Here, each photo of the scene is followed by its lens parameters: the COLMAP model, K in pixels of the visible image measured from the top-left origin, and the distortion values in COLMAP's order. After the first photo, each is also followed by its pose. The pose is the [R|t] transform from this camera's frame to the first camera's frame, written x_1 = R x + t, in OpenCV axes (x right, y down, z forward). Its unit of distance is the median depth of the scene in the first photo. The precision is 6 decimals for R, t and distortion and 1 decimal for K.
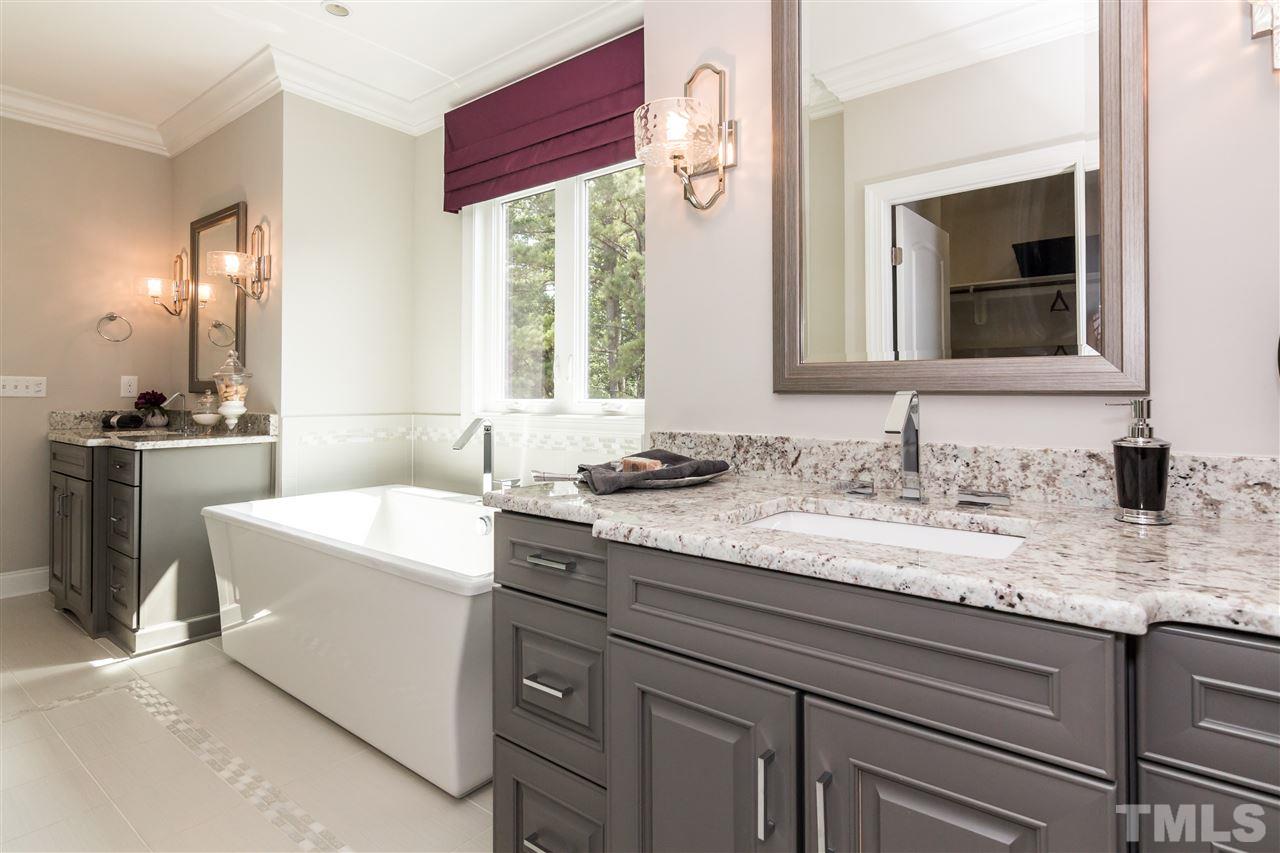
lens RADIAL K [[650.0, 0, 645.6], [0, 650.0, 389.1], [0, 0, 1]] dist [-0.000415, 0.000184]
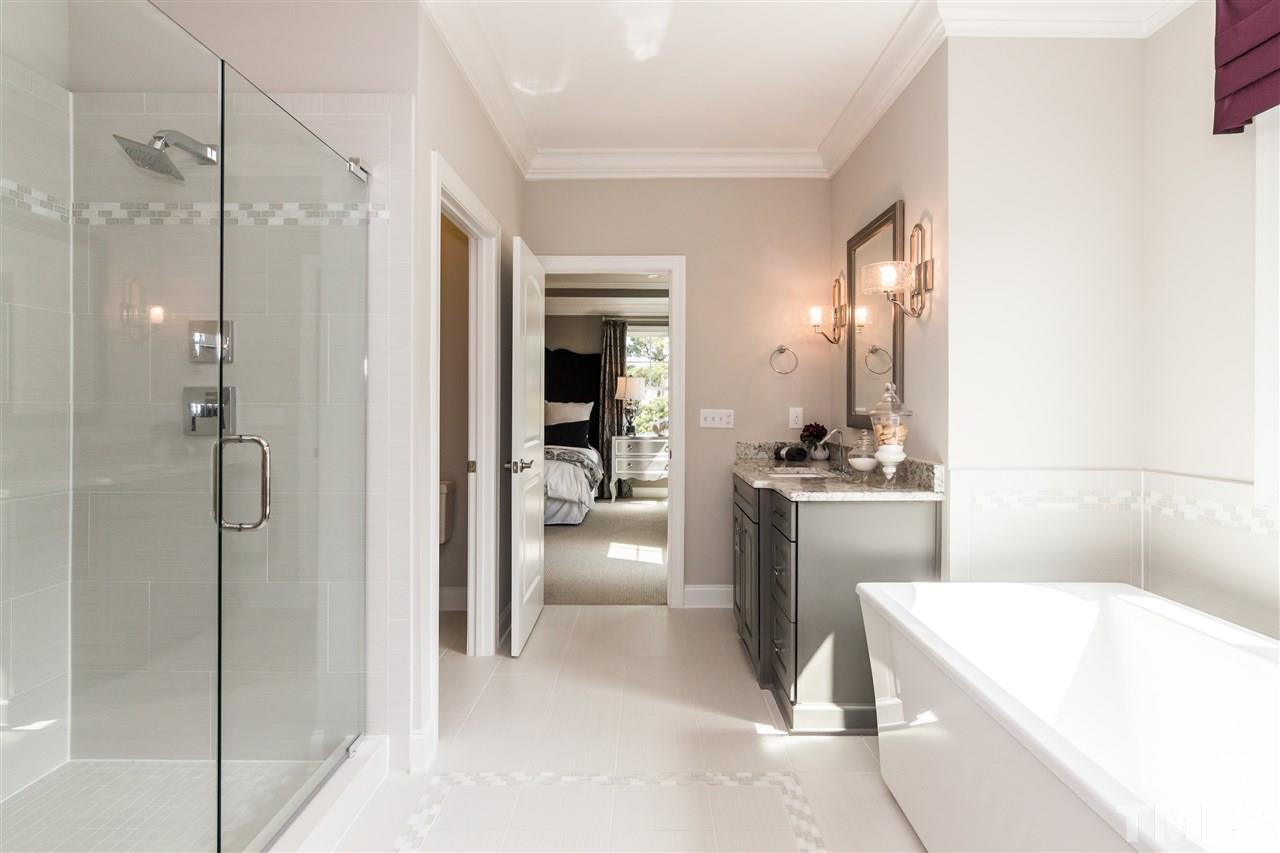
lens RADIAL K [[650.0, 0, 645.6], [0, 650.0, 389.1], [0, 0, 1]] dist [-0.000415, 0.000184]
pose [[0.601900, -0.015008, -0.798430, -0.165488], [-0.000115, 0.999822, -0.018880, -0.035401], [0.798571, 0.011456, 0.601791, 0.259369]]
